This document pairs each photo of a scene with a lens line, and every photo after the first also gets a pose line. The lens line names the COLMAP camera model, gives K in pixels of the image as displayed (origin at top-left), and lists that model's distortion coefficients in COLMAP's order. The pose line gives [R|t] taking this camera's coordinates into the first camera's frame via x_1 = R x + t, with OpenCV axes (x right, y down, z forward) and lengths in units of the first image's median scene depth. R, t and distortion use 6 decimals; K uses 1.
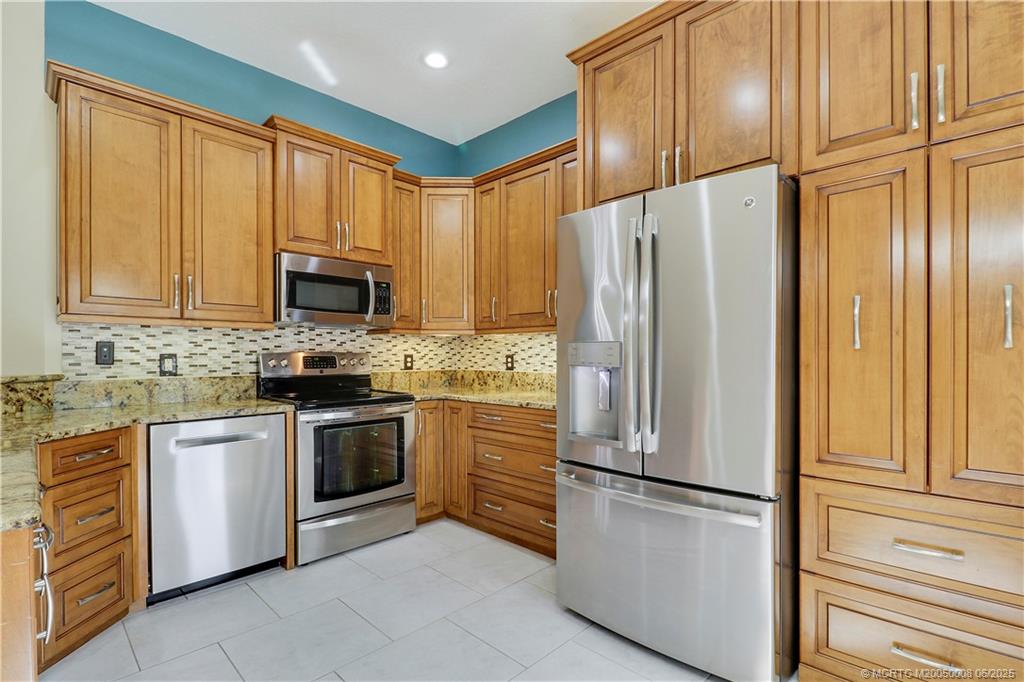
lens RADIAL K [[478.4, 0, 519.7], [0, 478.4, 359.8], [0, 0, 1]] dist [-0.013136, -0.000371]
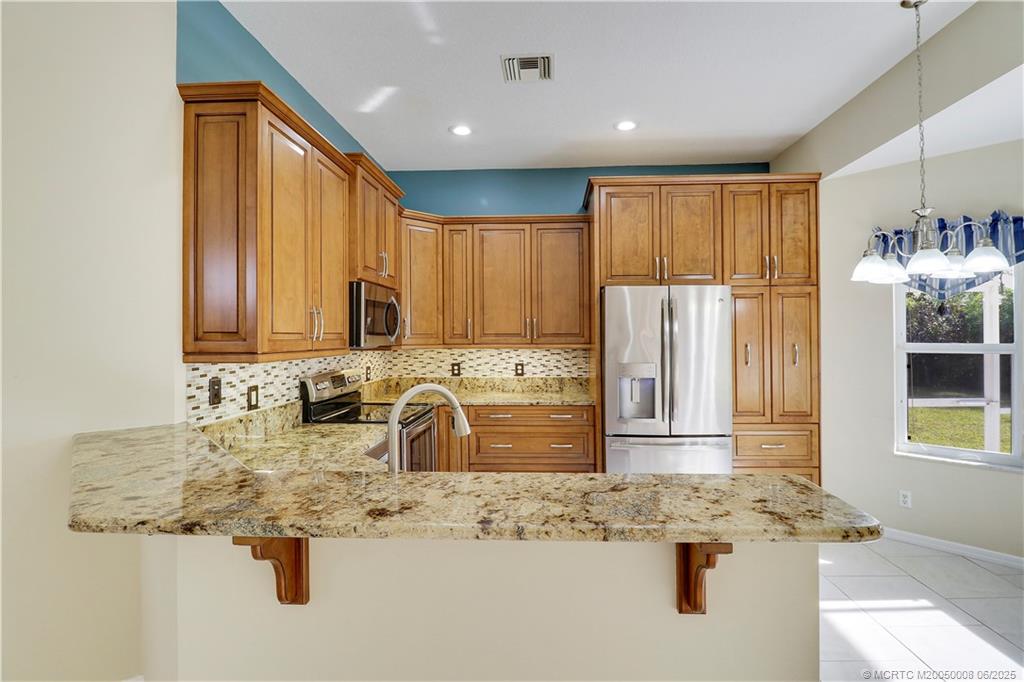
lens RADIAL K [[478.3, 0, 524.0], [0, 478.3, 335.9], [0, 0, 1]] dist [0.000072, -0.012754]
pose [[0.752101, -0.004152, 0.659035, -0.914646], [0.012418, 0.999892, -0.007872, -0.090671], [-0.658931, 0.014105, 0.752071, -0.027527]]
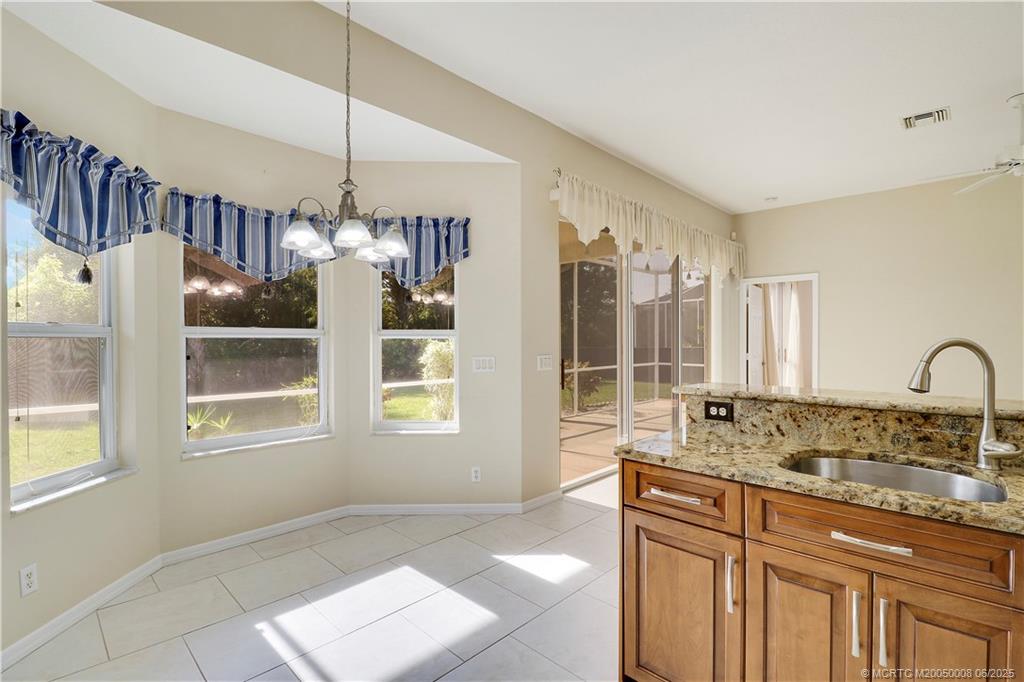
lens RADIAL K [[477.0, 0, 515.2], [0, 477.0, 343.4], [0, 0, 1]] dist [0.001677, -0.013944]
pose [[-0.999964, -0.001387, -0.008399, -0.176096], [-0.001526, 0.999862, 0.016525, -0.050431], [0.008375, 0.016537, -0.999828, 0.911109]]
